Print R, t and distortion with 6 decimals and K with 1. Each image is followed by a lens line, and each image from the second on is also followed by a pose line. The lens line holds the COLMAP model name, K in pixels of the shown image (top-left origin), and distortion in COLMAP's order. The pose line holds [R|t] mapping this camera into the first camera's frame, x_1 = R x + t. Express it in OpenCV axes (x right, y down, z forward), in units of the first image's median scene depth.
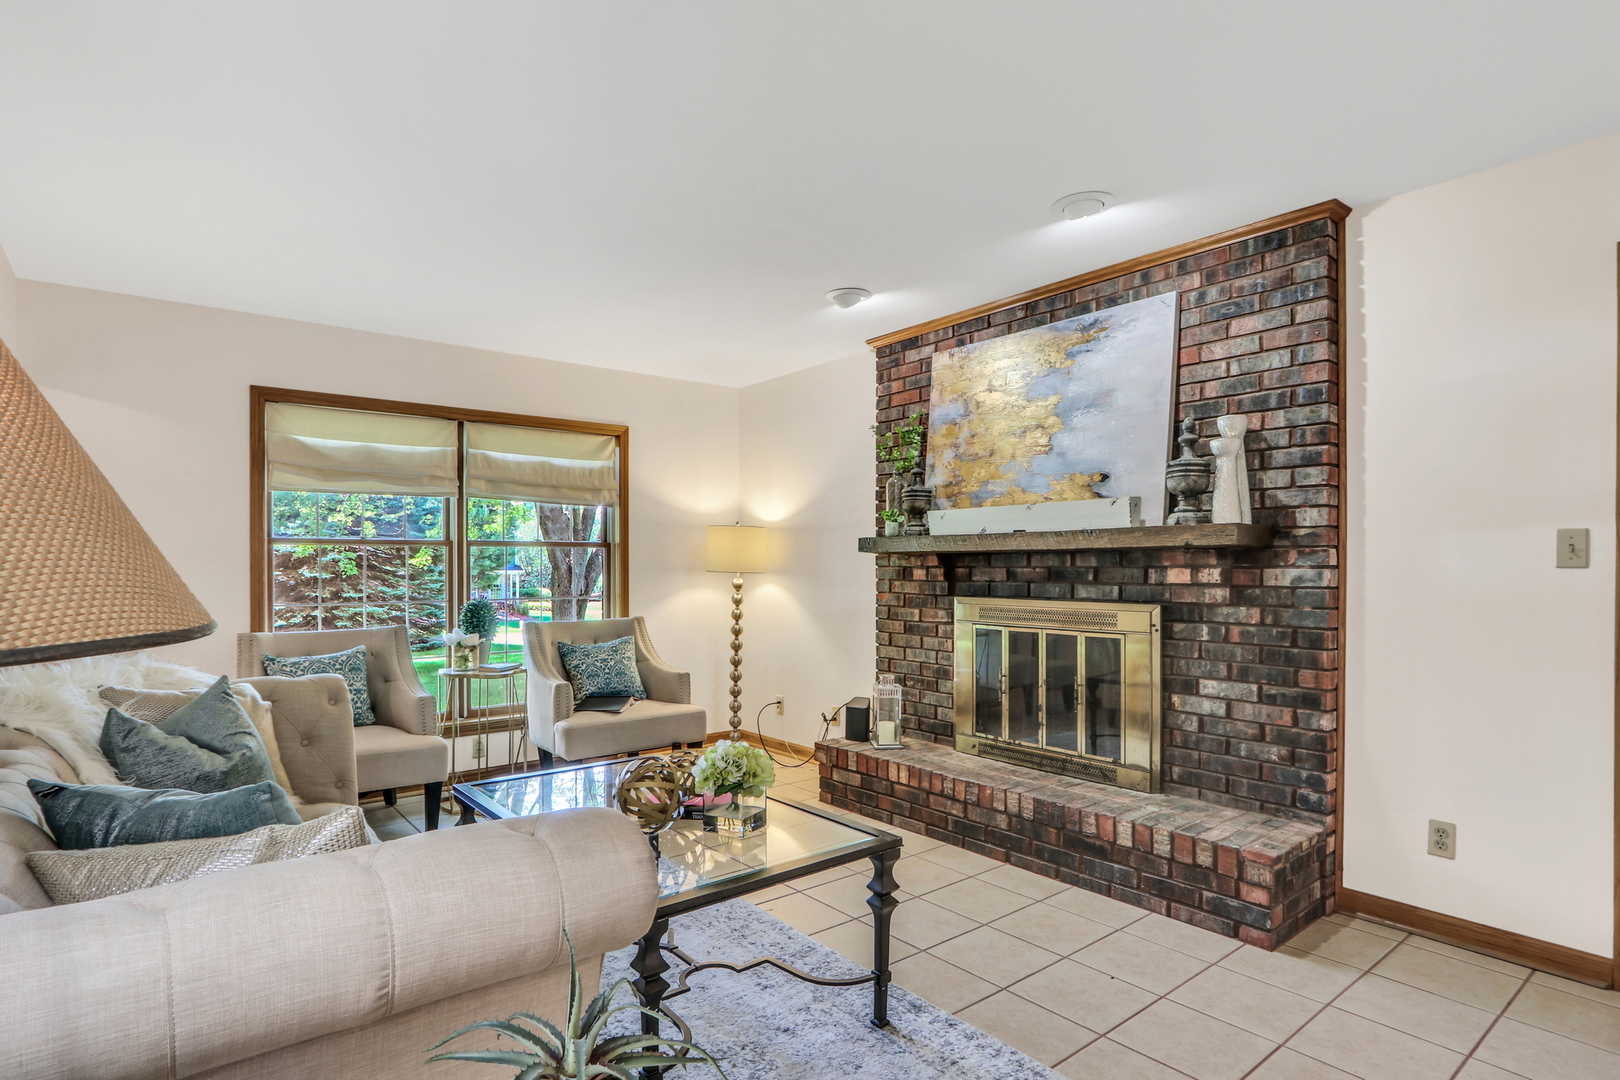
lens RADIAL K [[814.9, 0, 781.6], [0, 814.9, 570.6], [0, 0, 1]] dist [-0.015858, 0.001772]
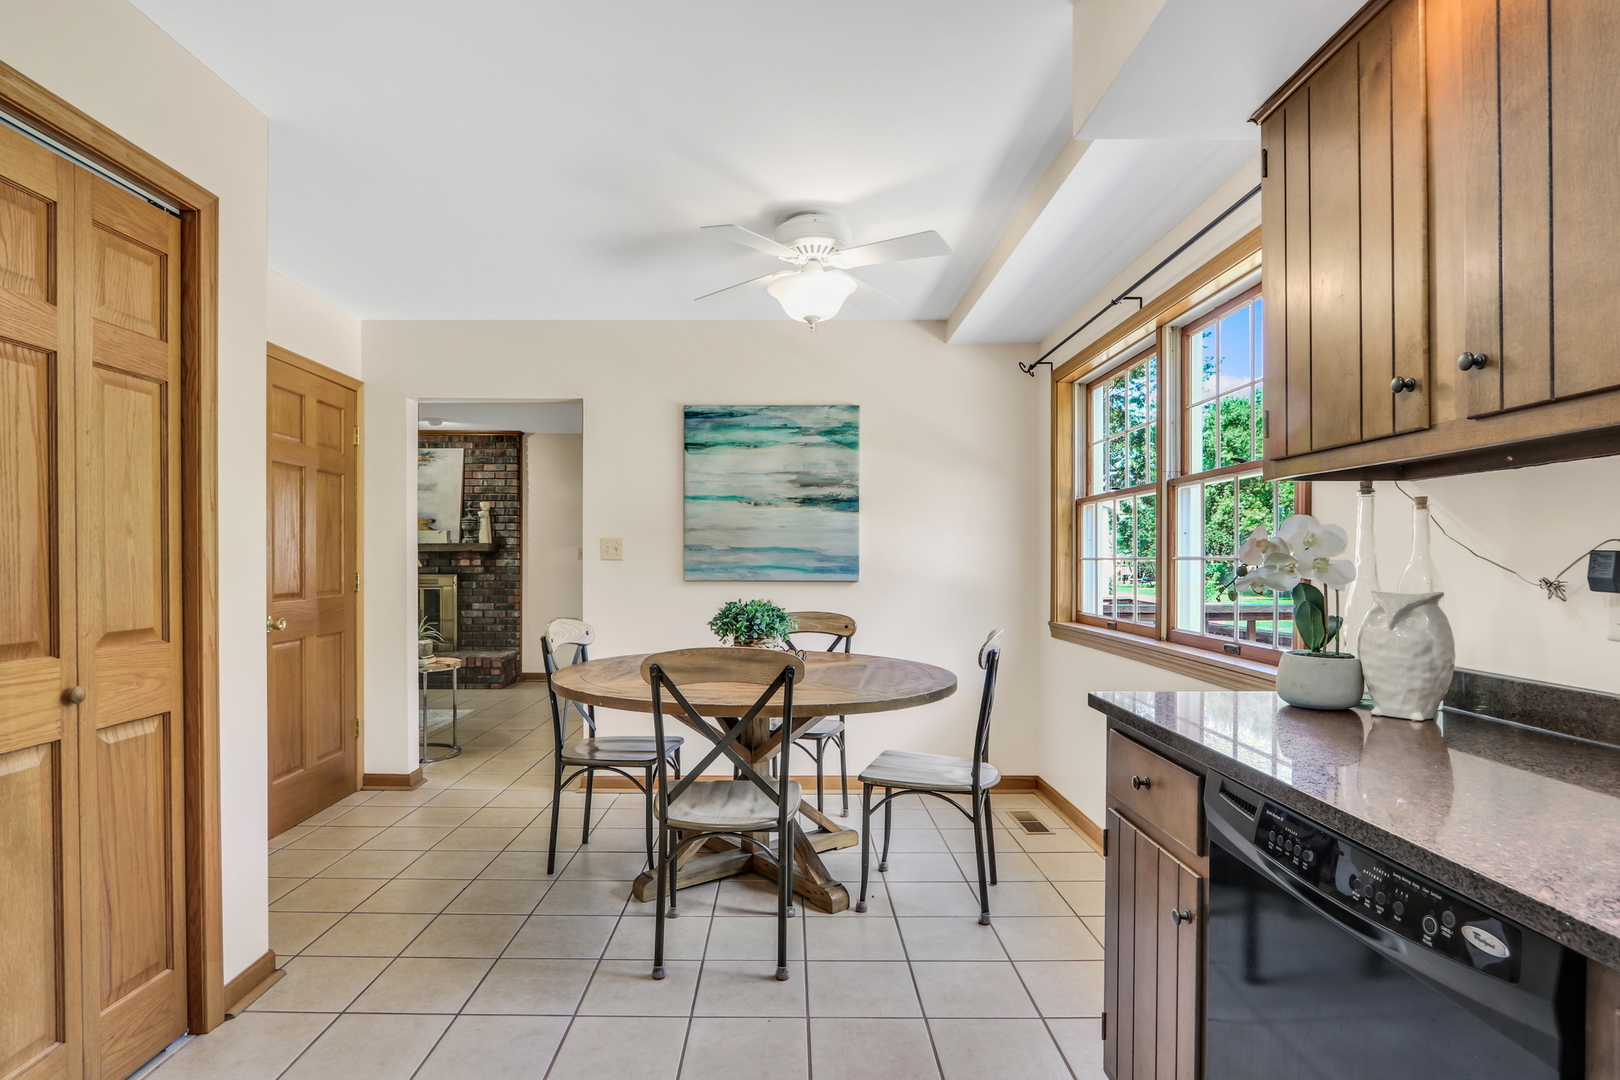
lens RADIAL K [[821.0, 0, 769.7], [0, 821.0, 562.8], [0, 0, 1]] dist [0.001694, 0.000130]
pose [[0.622253, -0.002981, 0.782811, -0.890308], [0.000291, 0.999994, 0.003577, -0.001629], [-0.782816, -0.001997, 0.622250, -1.287988]]
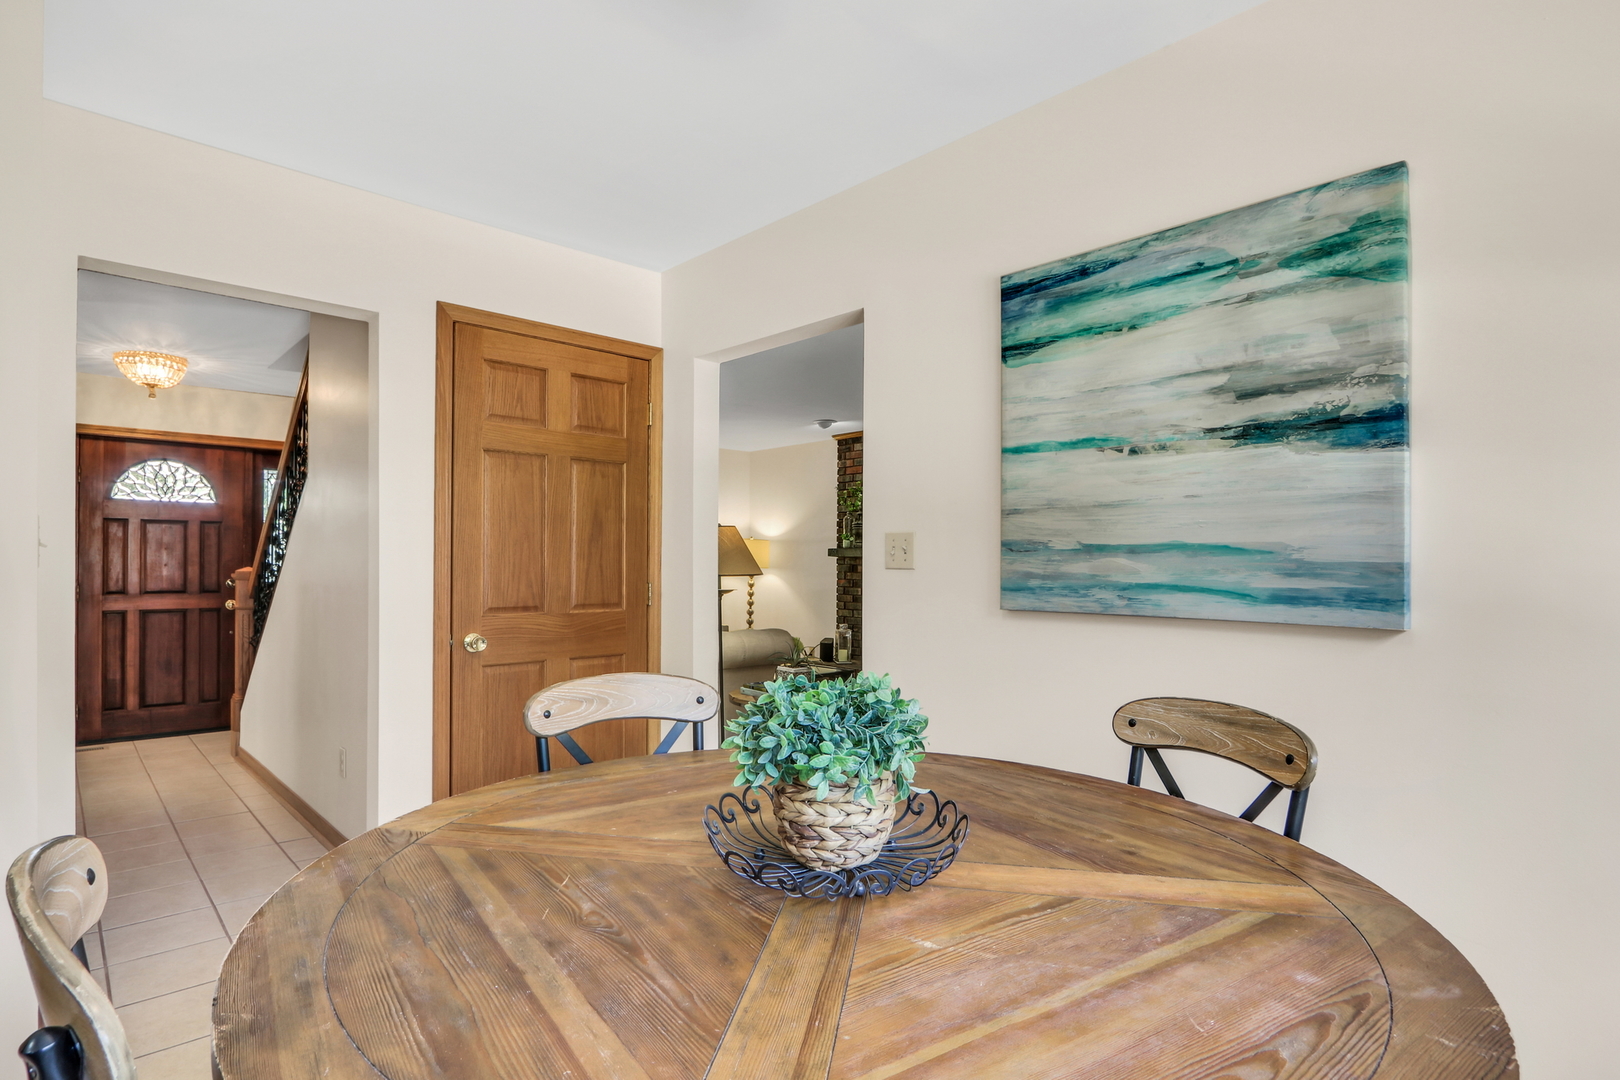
lens RADIAL K [[814.3, 0, 803.5], [0, 814.3, 556.3], [0, 0, 1]] dist [-0.006708, -0.000406]
pose [[0.995770, 0.005652, 0.091711, -0.161583], [-0.004722, 0.999935, -0.010350, -0.005375], [-0.091763, 0.009874, 0.995732, -1.025270]]
